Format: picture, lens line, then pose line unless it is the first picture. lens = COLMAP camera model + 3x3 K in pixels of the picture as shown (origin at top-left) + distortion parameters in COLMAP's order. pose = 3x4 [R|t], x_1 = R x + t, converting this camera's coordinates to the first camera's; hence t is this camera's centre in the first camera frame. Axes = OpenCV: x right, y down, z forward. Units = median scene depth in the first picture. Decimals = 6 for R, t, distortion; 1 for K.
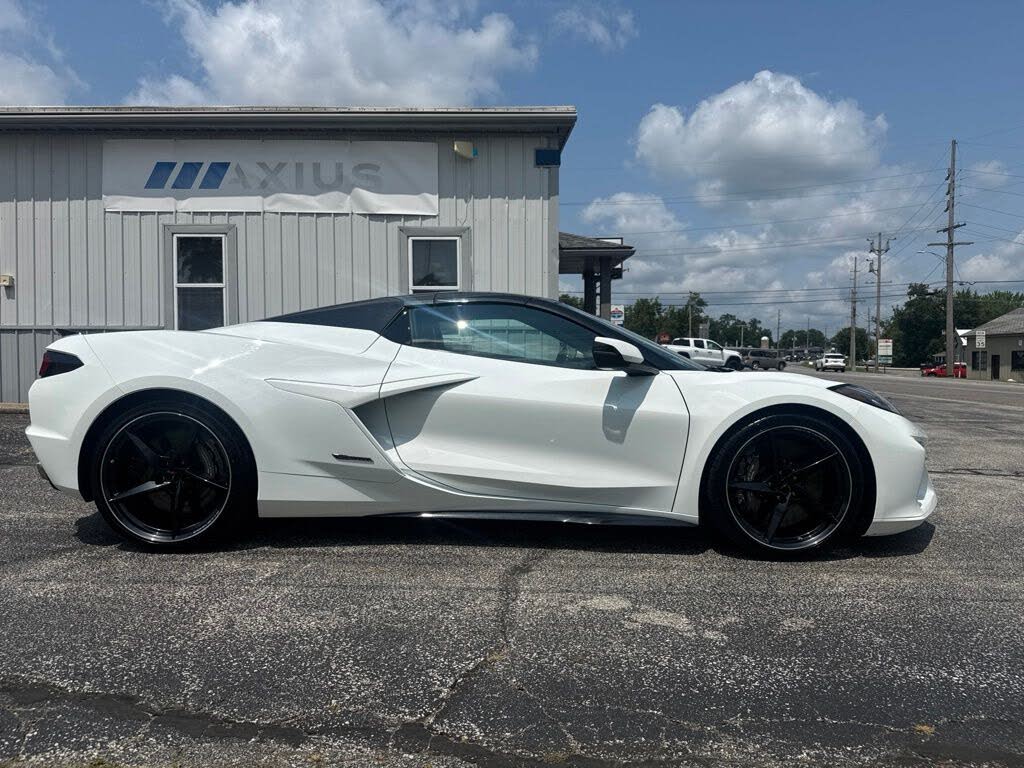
lens RADIAL K [[755.8, 0, 512.0], [0, 755.8, 384.0], [0, 0, 1]] dist [0.030261, -0.043338]
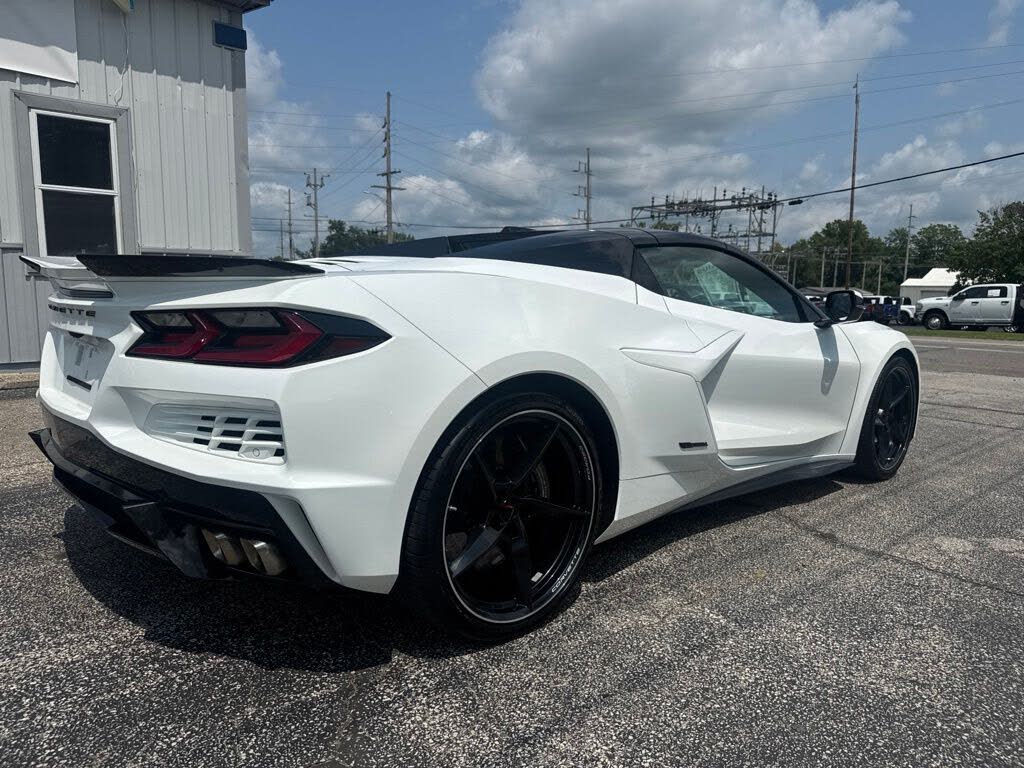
lens RADIAL K [[759.0, 0, 503.4], [0, 759.0, 380.3], [0, 0, 1]] dist [-0.000937, -0.016263]
pose [[0.697479, -0.073903, 0.712784, -0.338232], [0.008815, 0.995478, 0.094588, -0.015802], [-0.716551, -0.059690, 0.694977, 0.228867]]
